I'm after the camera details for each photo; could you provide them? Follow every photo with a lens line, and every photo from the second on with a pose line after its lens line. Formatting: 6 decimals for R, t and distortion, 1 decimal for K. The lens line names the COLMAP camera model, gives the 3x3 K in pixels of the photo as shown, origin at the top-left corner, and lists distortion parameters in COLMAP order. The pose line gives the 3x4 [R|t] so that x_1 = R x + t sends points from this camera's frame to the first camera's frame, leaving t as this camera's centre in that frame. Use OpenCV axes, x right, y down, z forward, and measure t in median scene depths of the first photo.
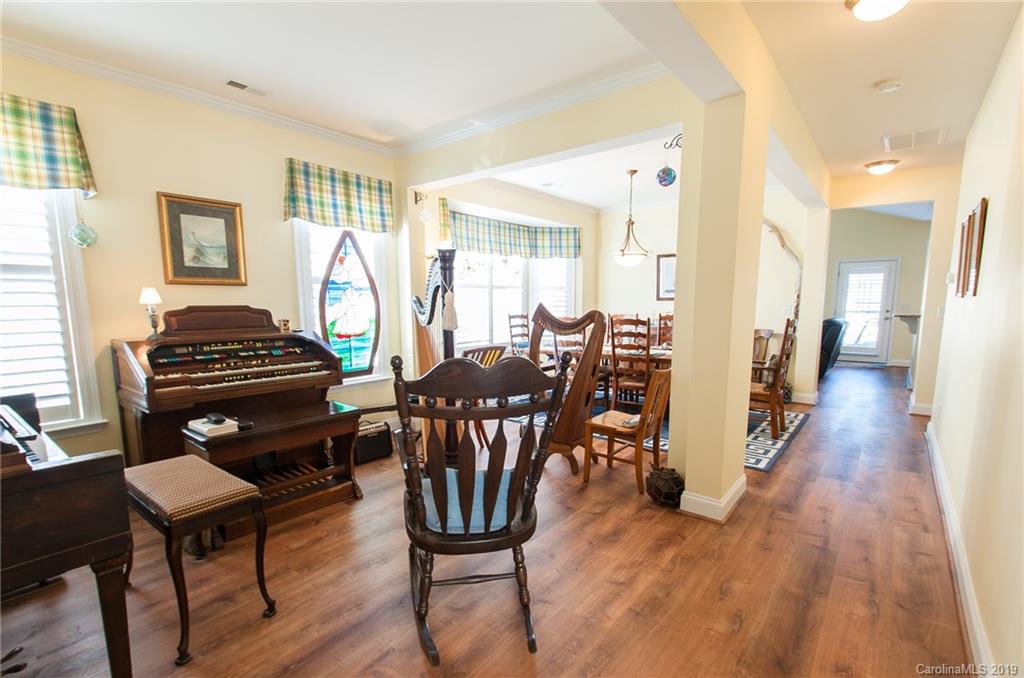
lens RADIAL K [[468.5, 0, 511.8], [0, 468.5, 357.8], [0, 0, 1]] dist [0.102572, -0.000368]
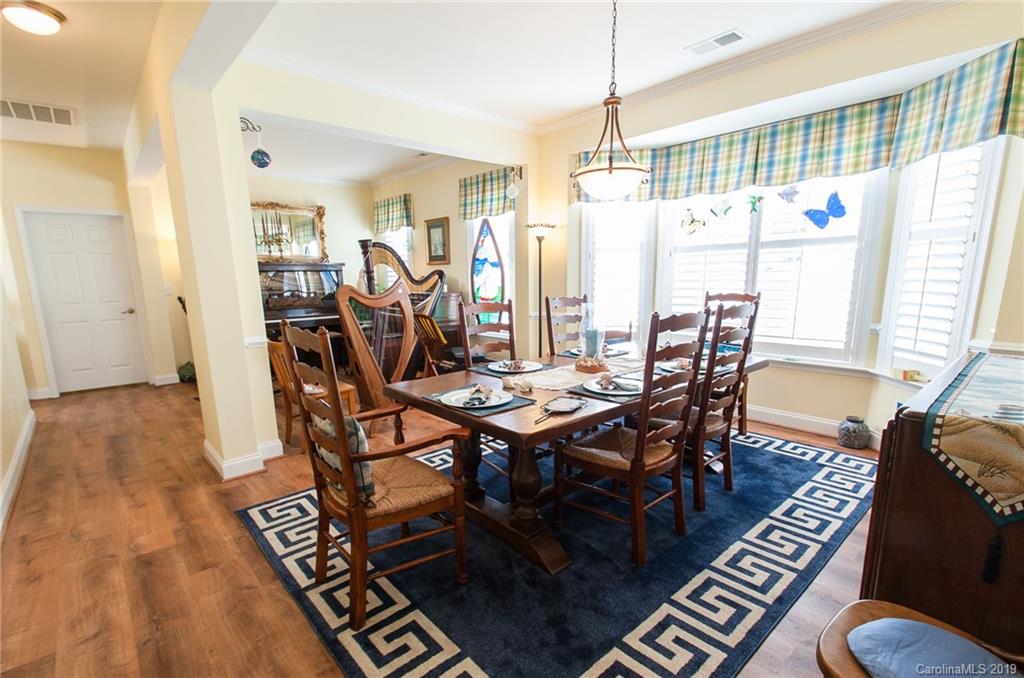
lens RADIAL K [[475.1, 0, 504.2], [0, 475.1, 367.0], [0, 0, 1]] dist [0.012279, 0.000539]
pose [[-0.180122, 0.187684, -0.965573, 0.686442], [-0.119163, 0.970235, 0.210819, -0.105574], [0.976400, 0.153034, -0.152396, 0.913947]]
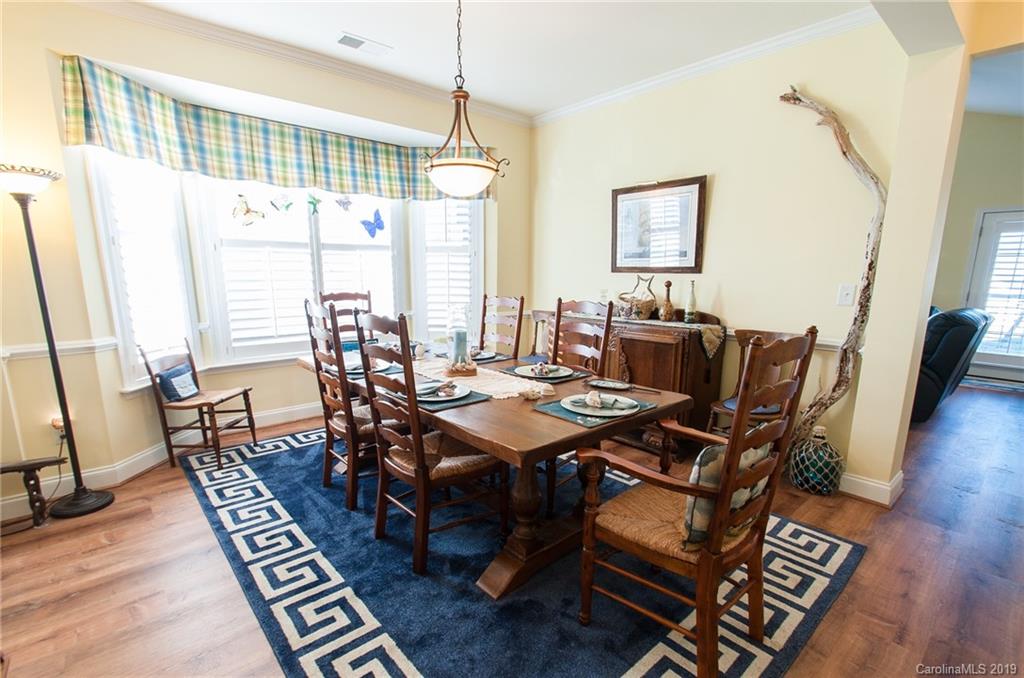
lens RADIAL K [[475.1, 0, 504.2], [0, 475.1, 367.0], [0, 0, 1]] dist [0.012279, 0.000539]
pose [[0.983911, 0.033791, -0.175433, 0.337283], [-0.022904, 0.997705, 0.063720, -0.049073], [0.177184, -0.058677, 0.982427, 0.499354]]
